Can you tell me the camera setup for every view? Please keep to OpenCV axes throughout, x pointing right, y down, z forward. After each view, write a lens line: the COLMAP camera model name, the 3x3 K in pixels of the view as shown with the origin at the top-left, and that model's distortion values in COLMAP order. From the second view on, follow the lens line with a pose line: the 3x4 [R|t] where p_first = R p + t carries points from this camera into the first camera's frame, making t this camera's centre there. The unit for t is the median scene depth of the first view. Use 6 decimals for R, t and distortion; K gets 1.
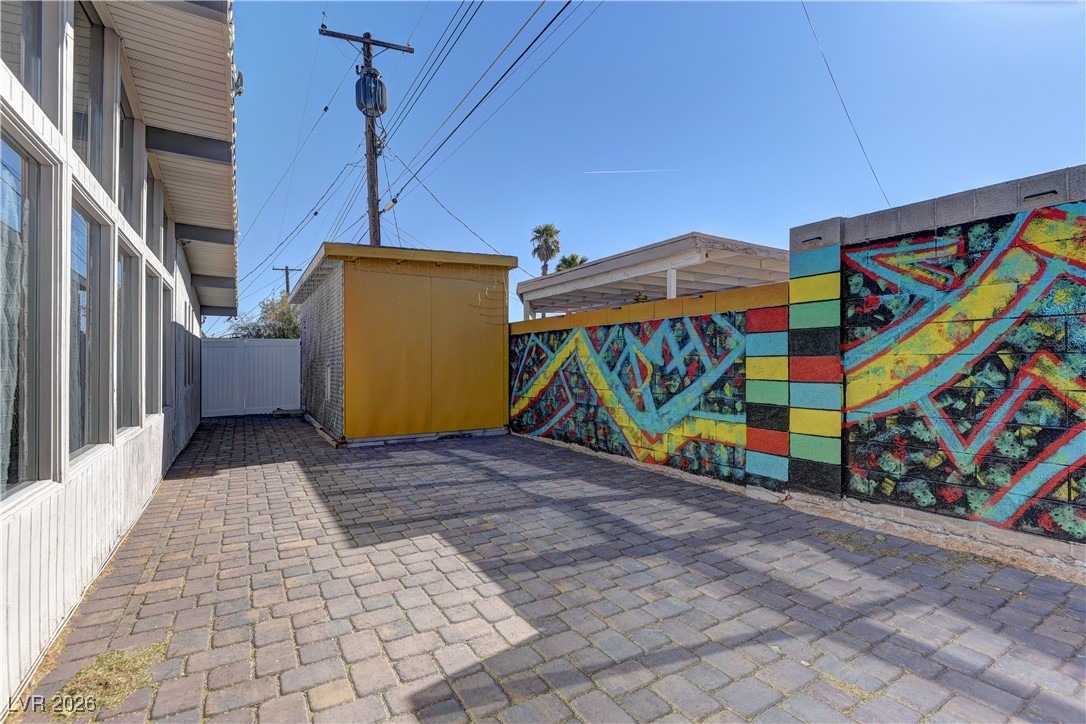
lens RADIAL K [[496.6, 0, 541.9], [0, 496.6, 361.4], [0, 0, 1]] dist [0.002883, -0.001736]
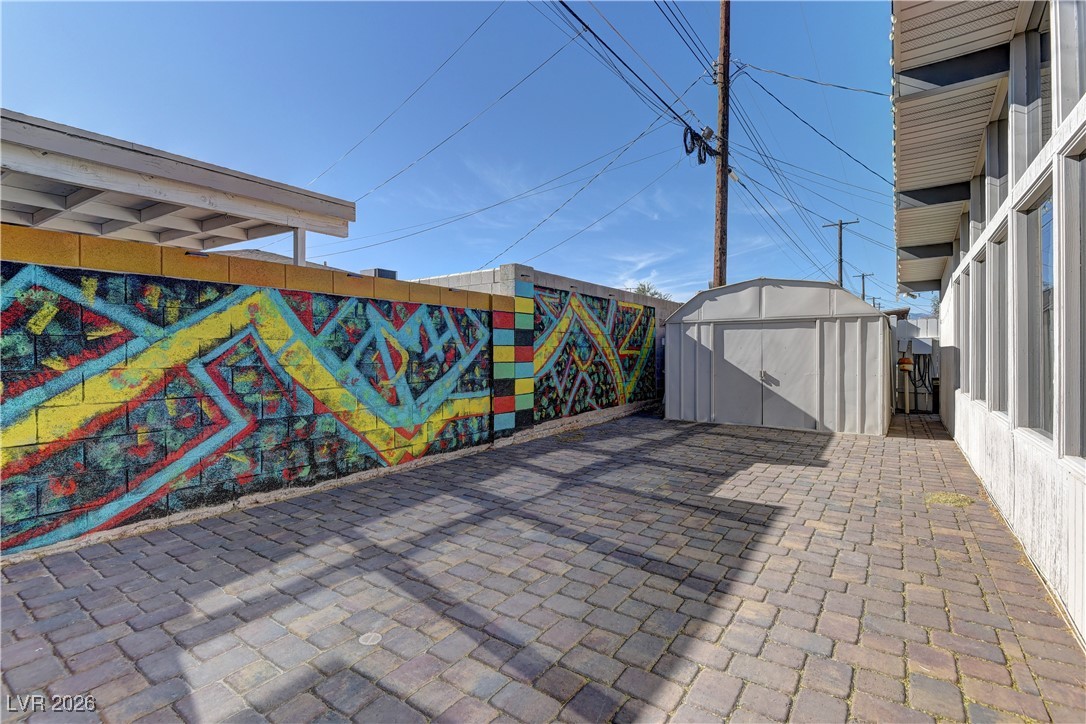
lens RADIAL K [[496.6, 0, 540.1], [0, 496.6, 356.5], [0, 0, 1]] dist [0.002883, -0.001736]
pose [[-0.393673, -0.006664, 0.919227, -0.860717], [-0.001154, 0.999977, 0.006755, 0.010904], [-0.919250, 0.001598, -0.393671, 1.391955]]
